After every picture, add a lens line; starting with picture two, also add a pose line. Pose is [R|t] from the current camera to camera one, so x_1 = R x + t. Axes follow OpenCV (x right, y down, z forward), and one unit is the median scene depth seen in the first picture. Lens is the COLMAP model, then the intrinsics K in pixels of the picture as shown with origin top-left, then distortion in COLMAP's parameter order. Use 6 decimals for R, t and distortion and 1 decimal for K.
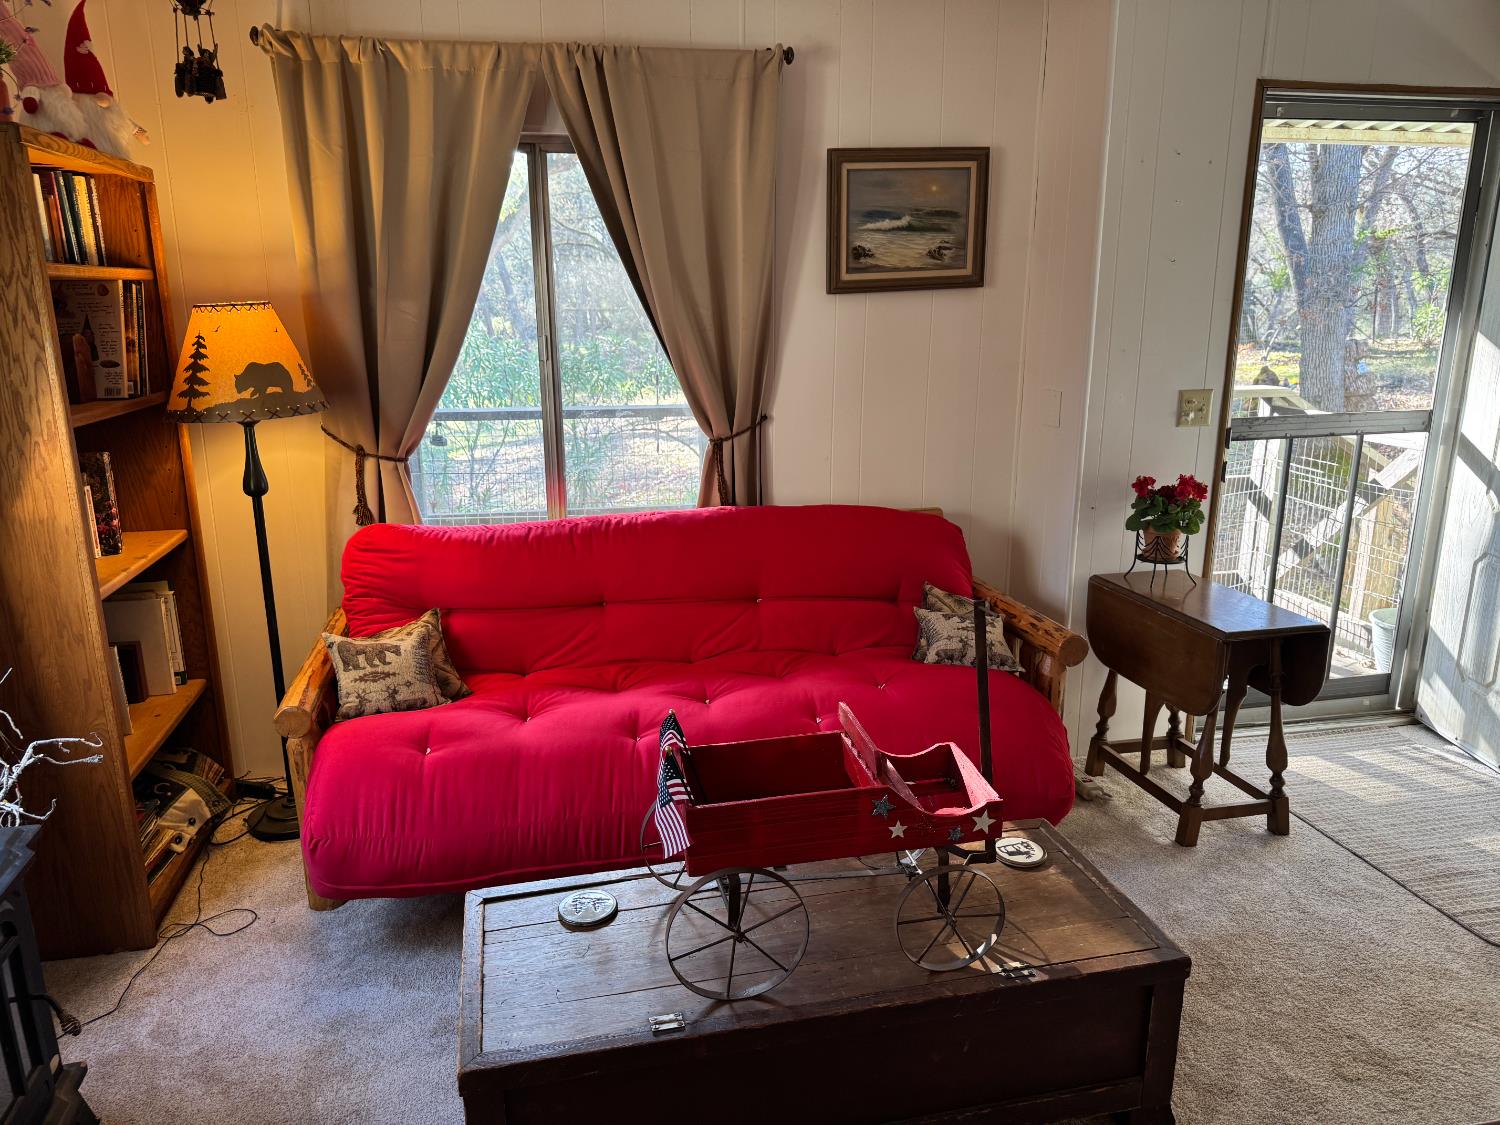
lens RADIAL K [[1042.4, 0, 750.6], [0, 1042.4, 563.5], [0, 0, 1]] dist [0.048598, -0.074417]
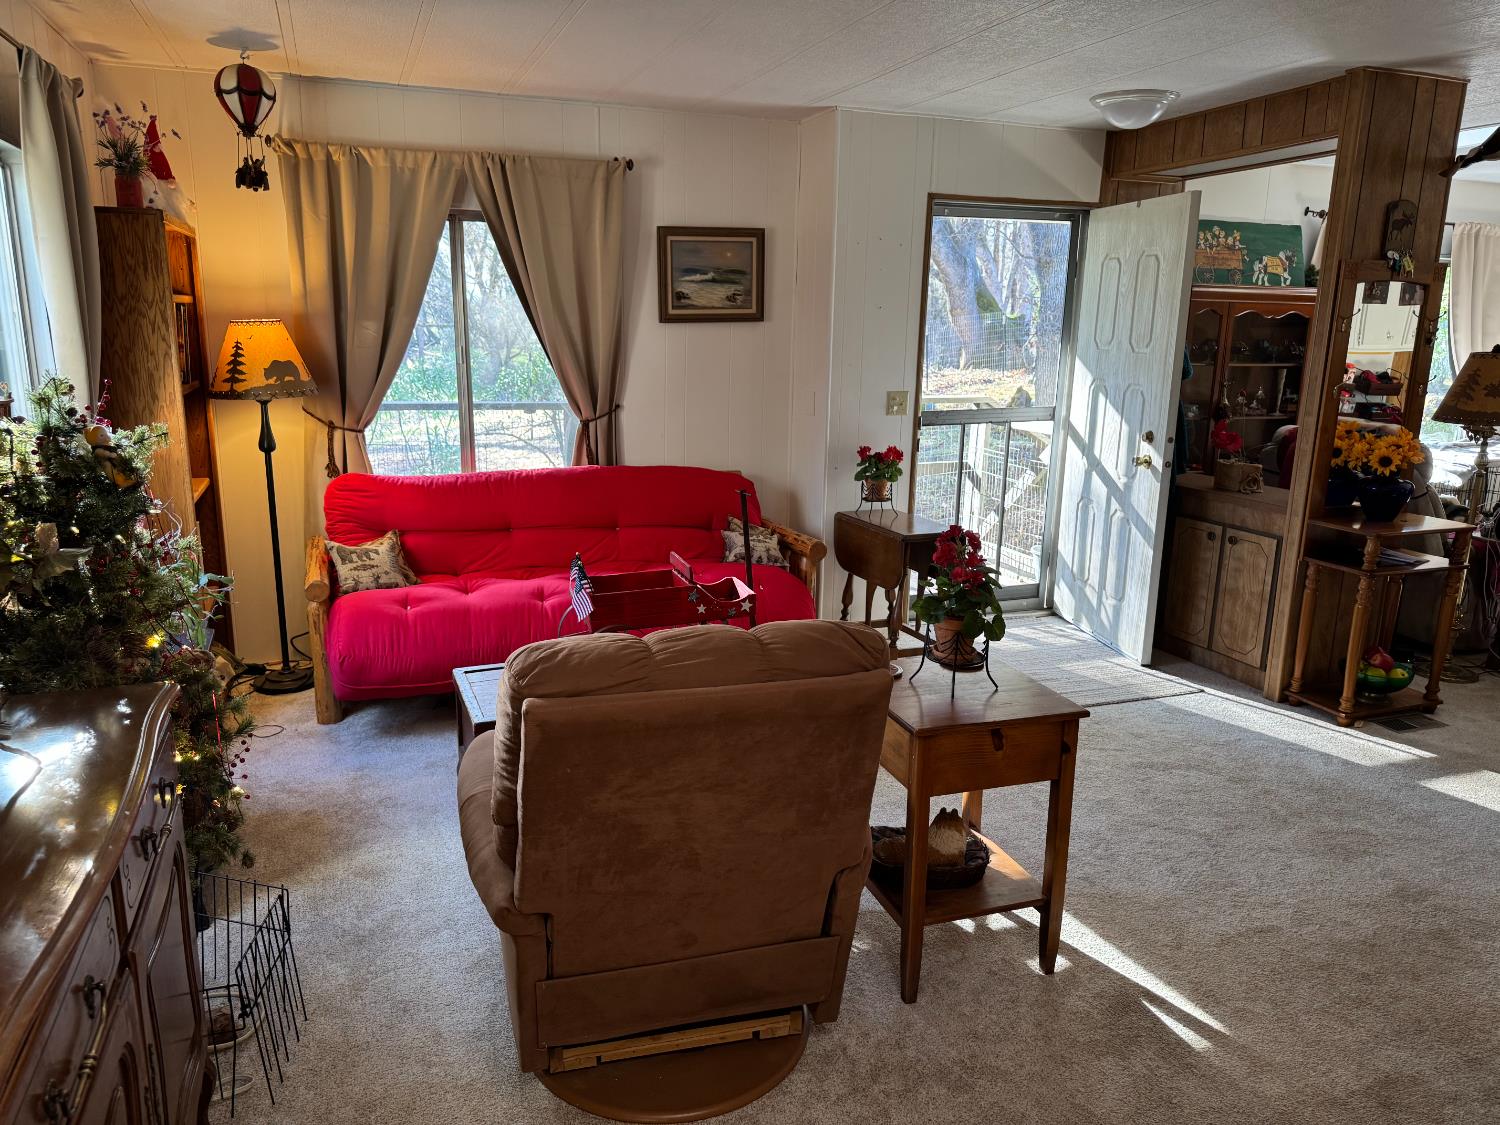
lens RADIAL K [[1033.0, 0, 764.4], [0, 1033.0, 567.0], [0, 0, 1]] dist [0.104880, -0.208282]
pose [[0.985536, -0.015962, 0.168712, -0.036052], [0.018563, 0.999732, -0.013853, 0.118769], [-0.168445, 0.016785, 0.985568, -0.503989]]
